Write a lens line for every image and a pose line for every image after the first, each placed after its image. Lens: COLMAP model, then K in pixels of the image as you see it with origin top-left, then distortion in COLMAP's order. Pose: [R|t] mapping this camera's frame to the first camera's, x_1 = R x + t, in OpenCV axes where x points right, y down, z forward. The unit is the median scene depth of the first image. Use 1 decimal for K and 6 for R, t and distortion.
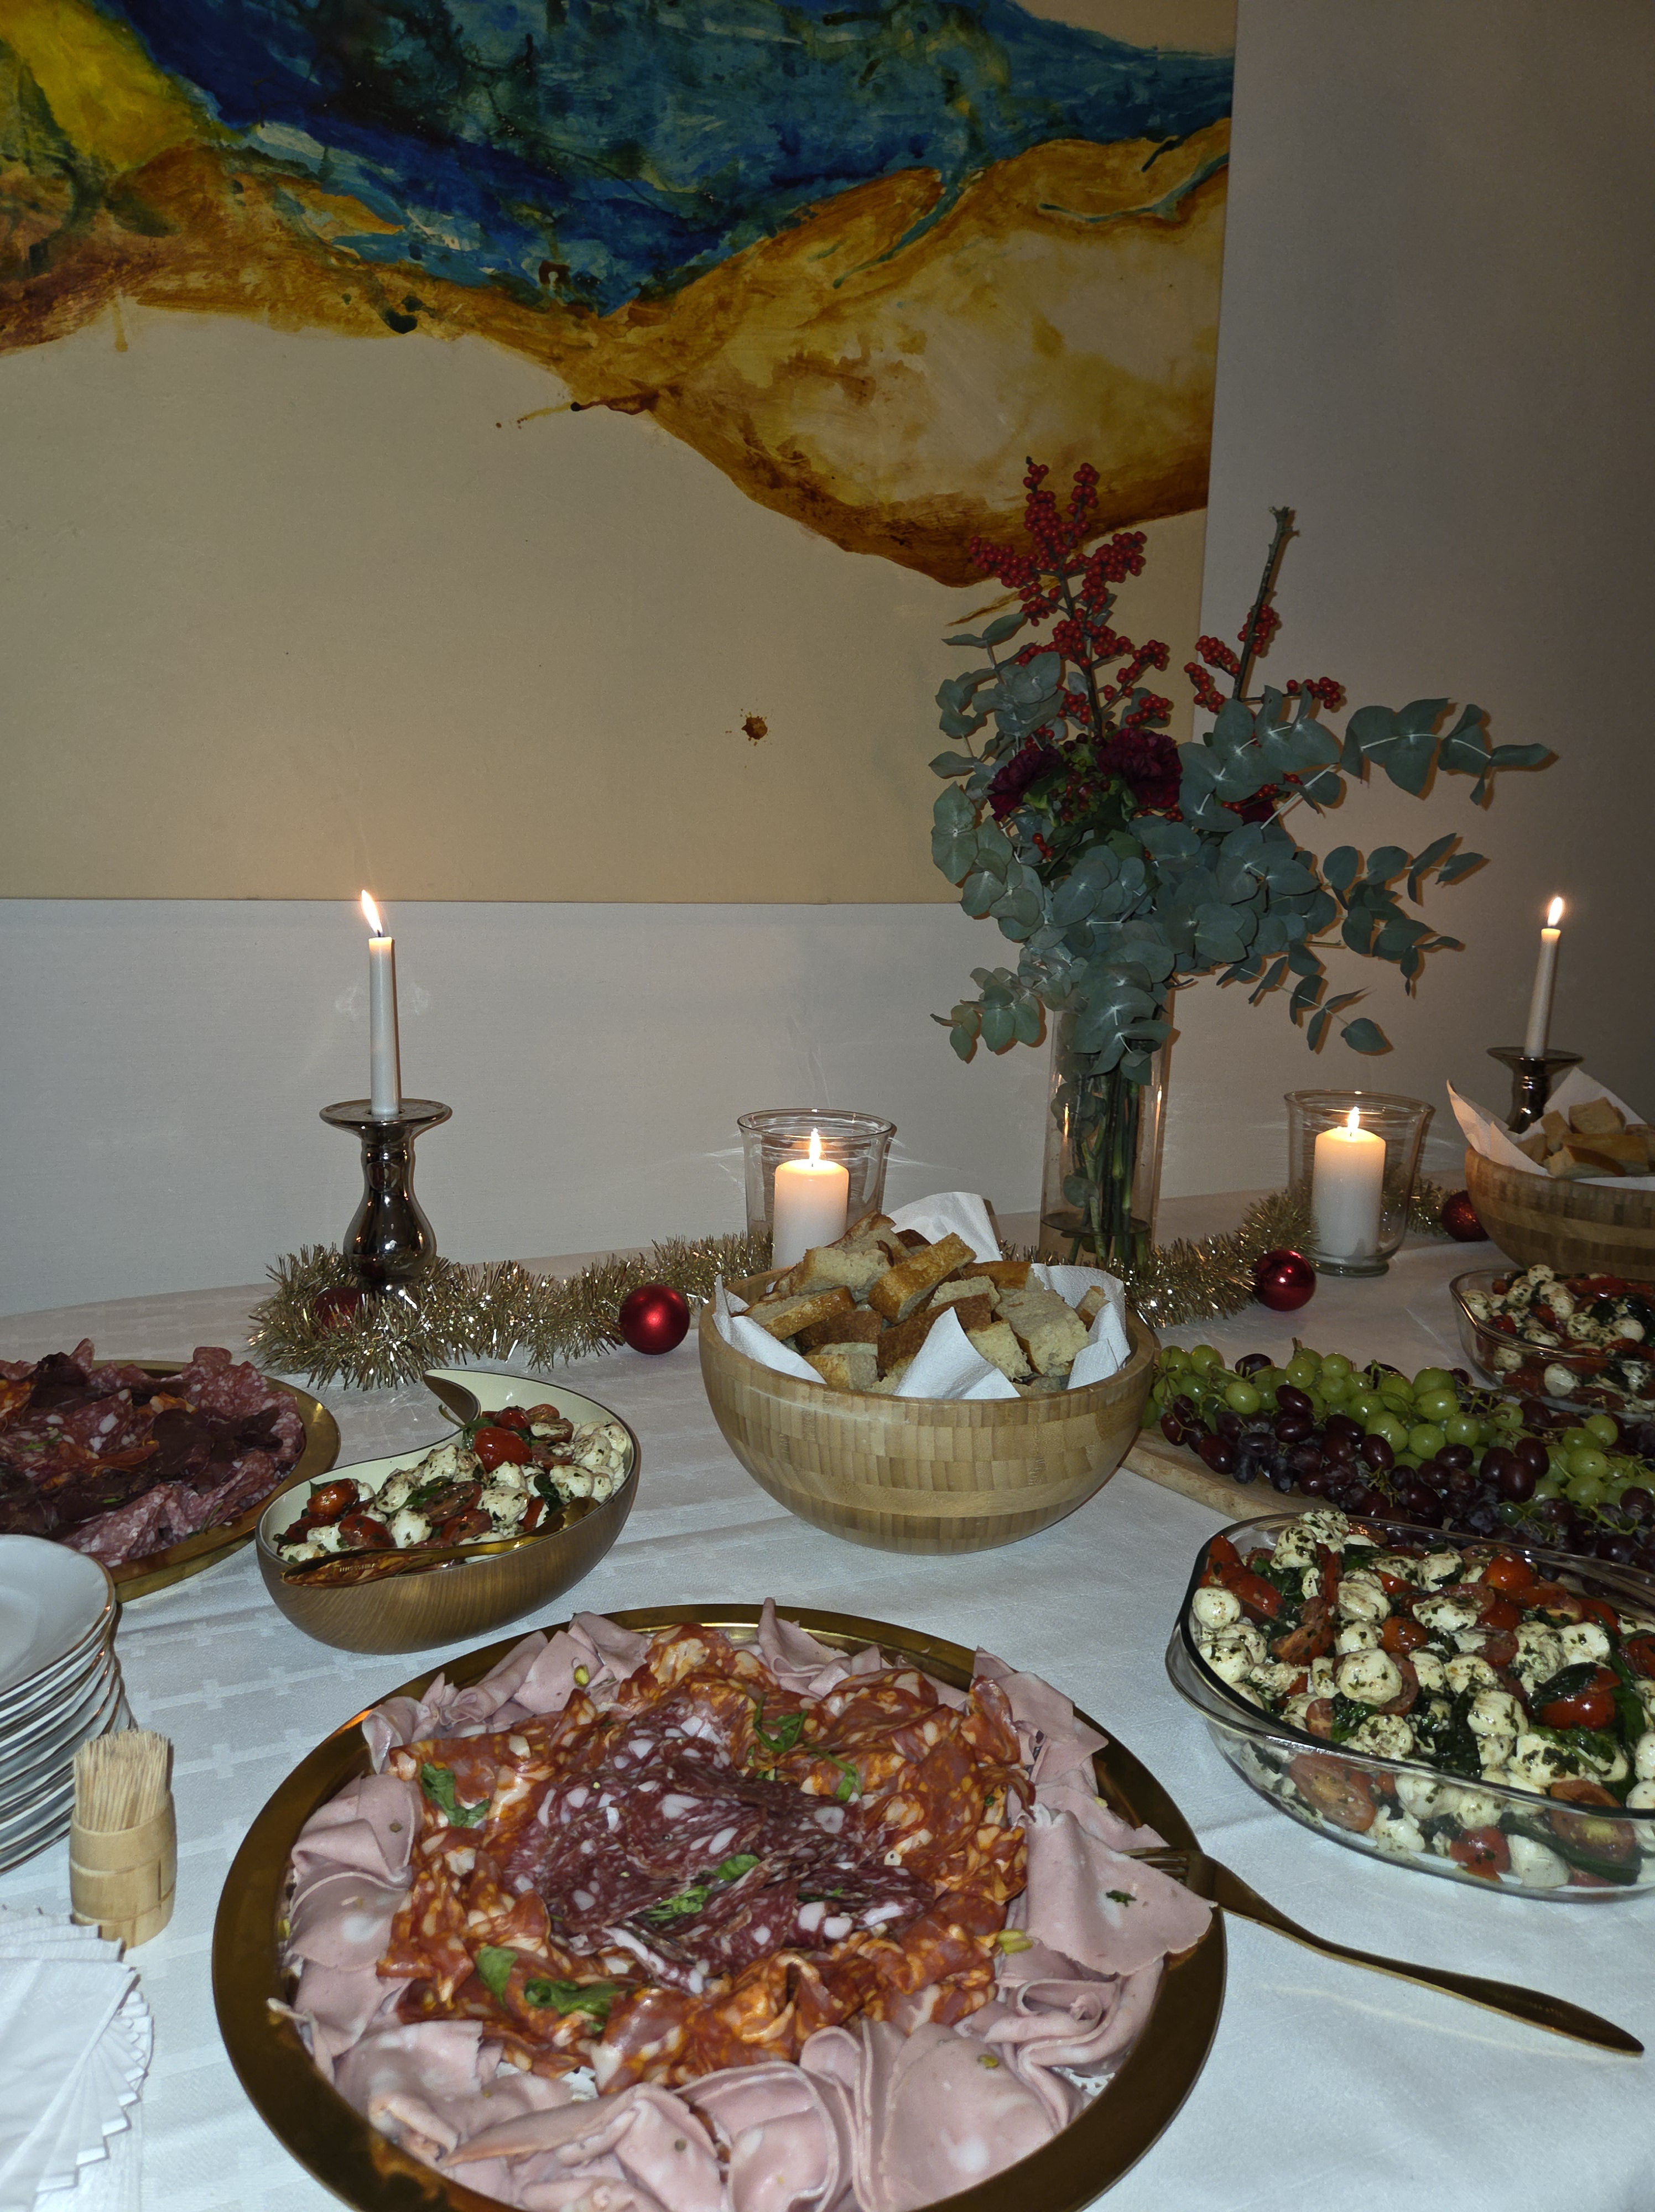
lens RADIAL K [[1442.4, 0, 823.2], [0, 1442.4, 1111.2], [0, 0, 1]] dist [0.029557, -0.031877]
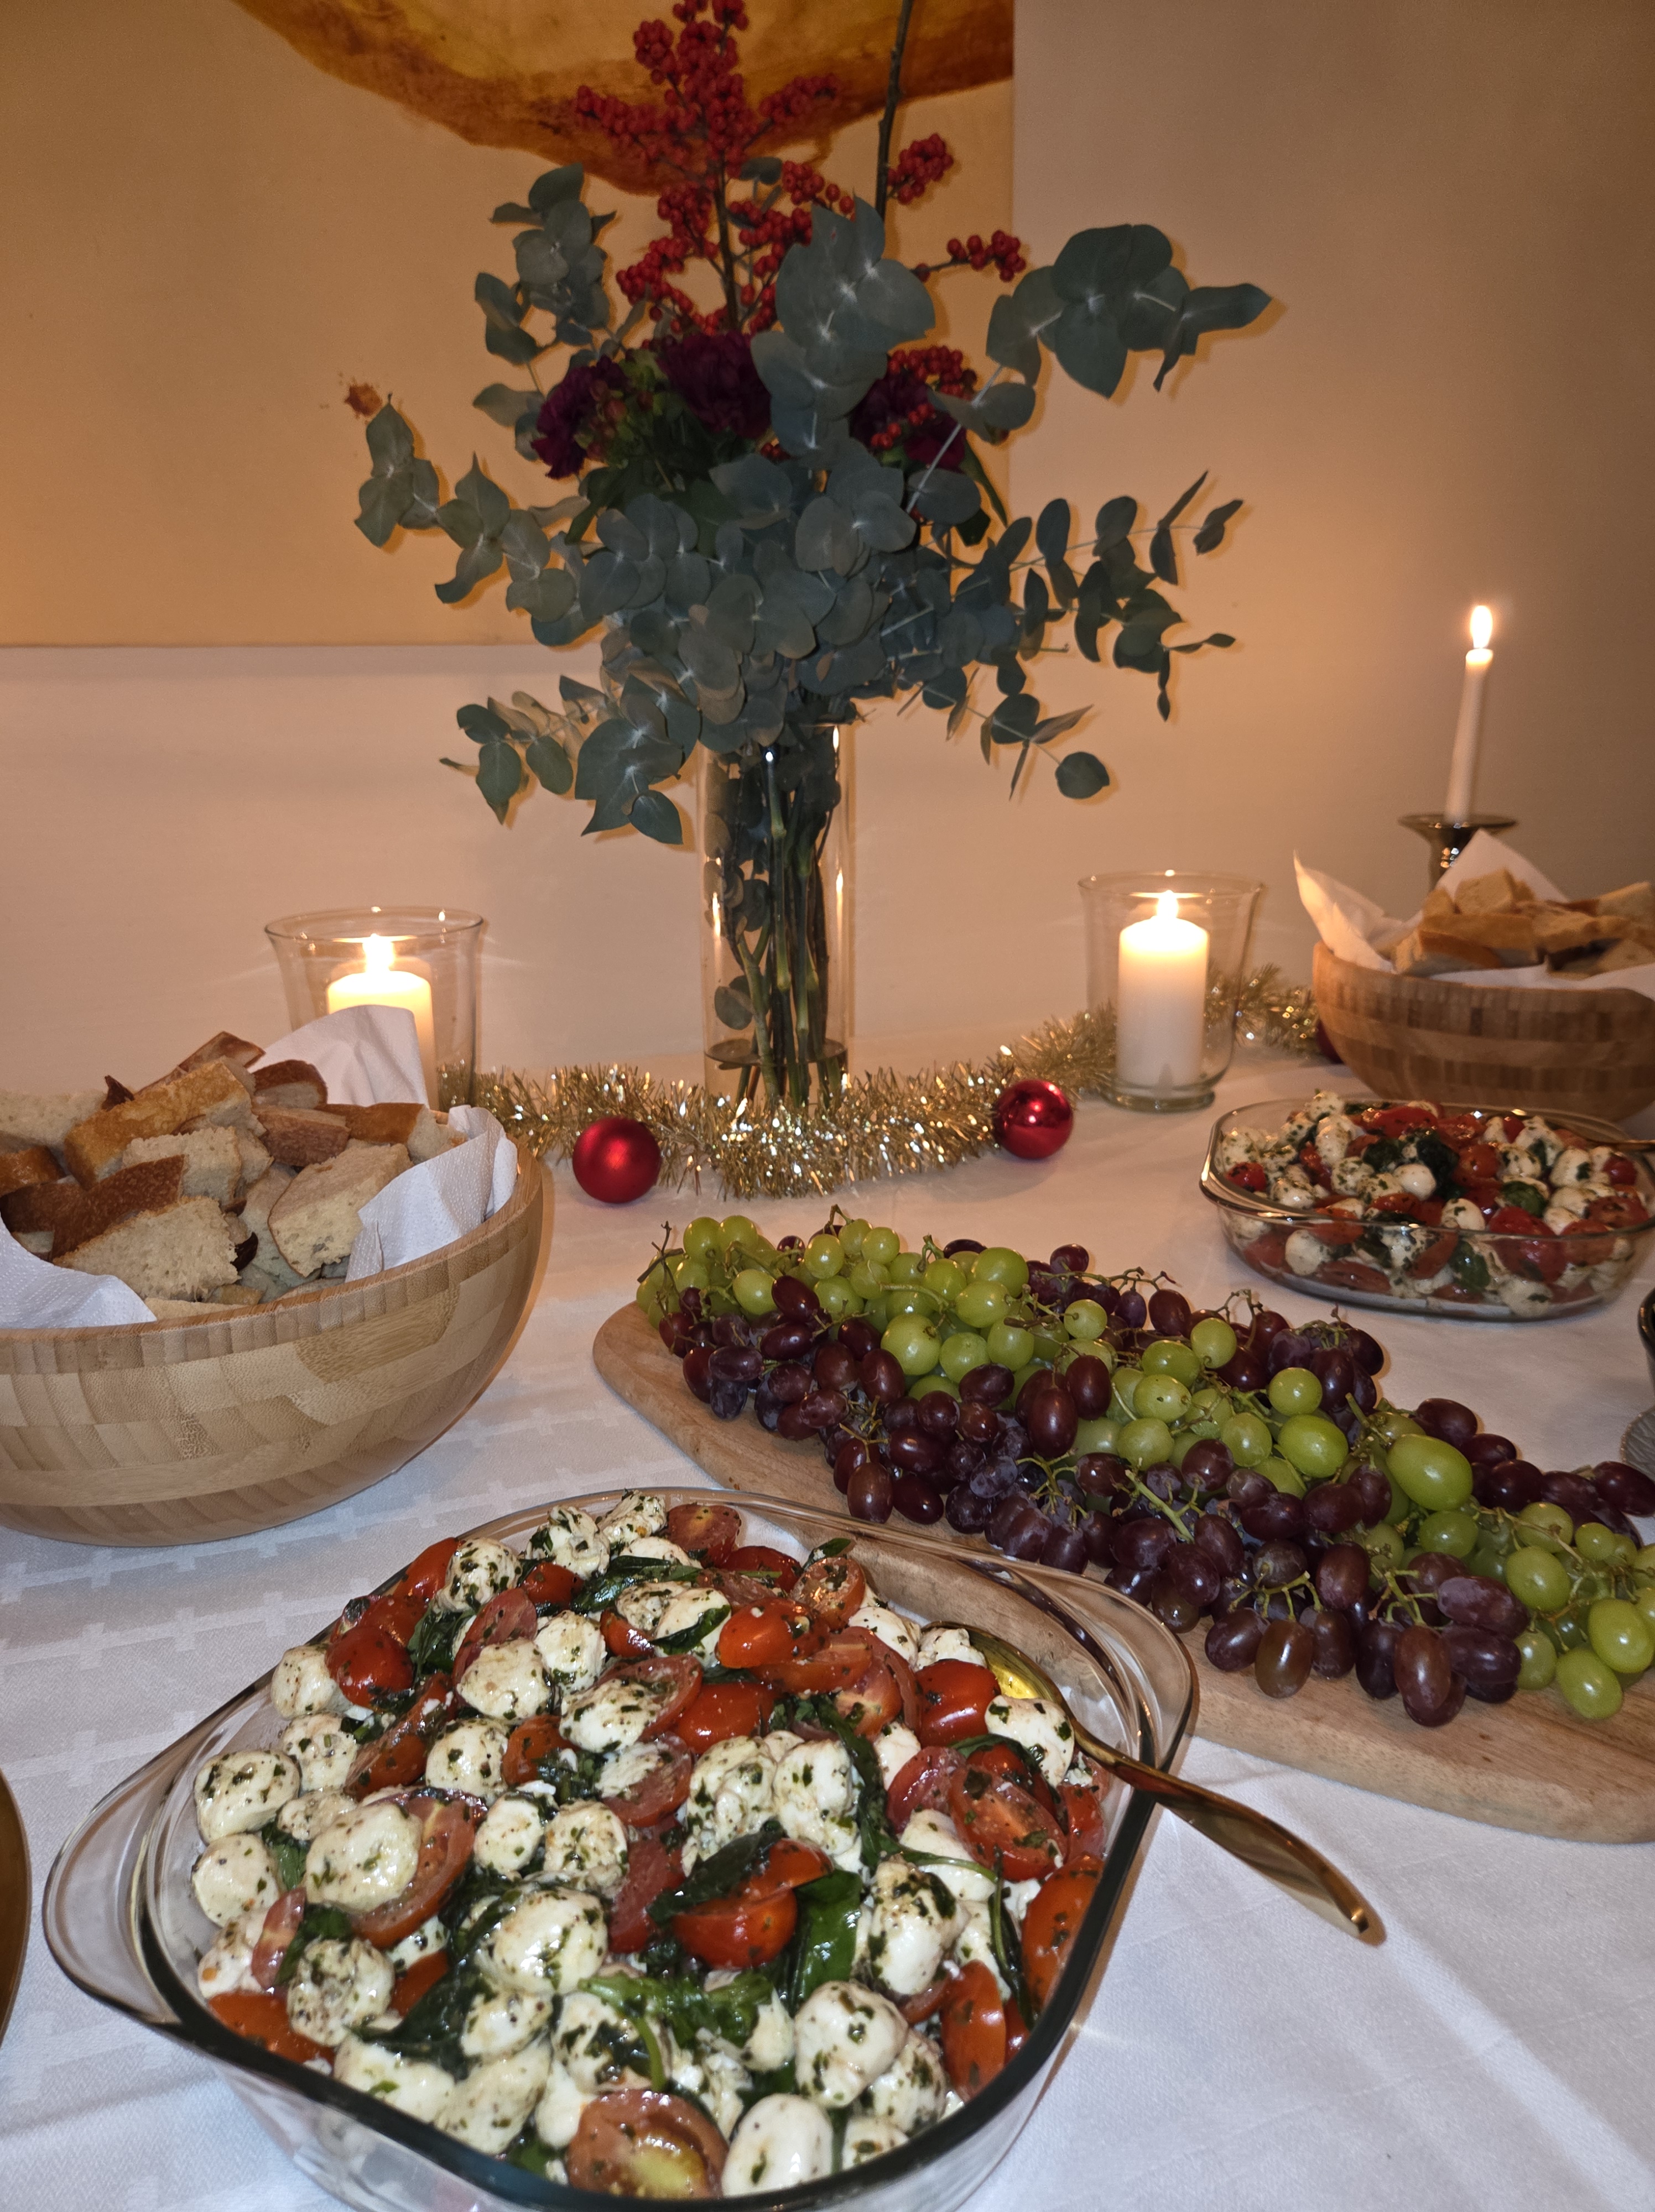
lens RADIAL K [[1442.4, 0, 845.7], [0, 1442.4, 1123.4], [0, 0, 1]] dist [0.029557, -0.031877]
pose [[0.996980, -0.011761, -0.076758, 0.275243], [0.020870, 0.992678, 0.118978, 0.027357], [0.074796, -0.120221, 0.989926, 0.234695]]
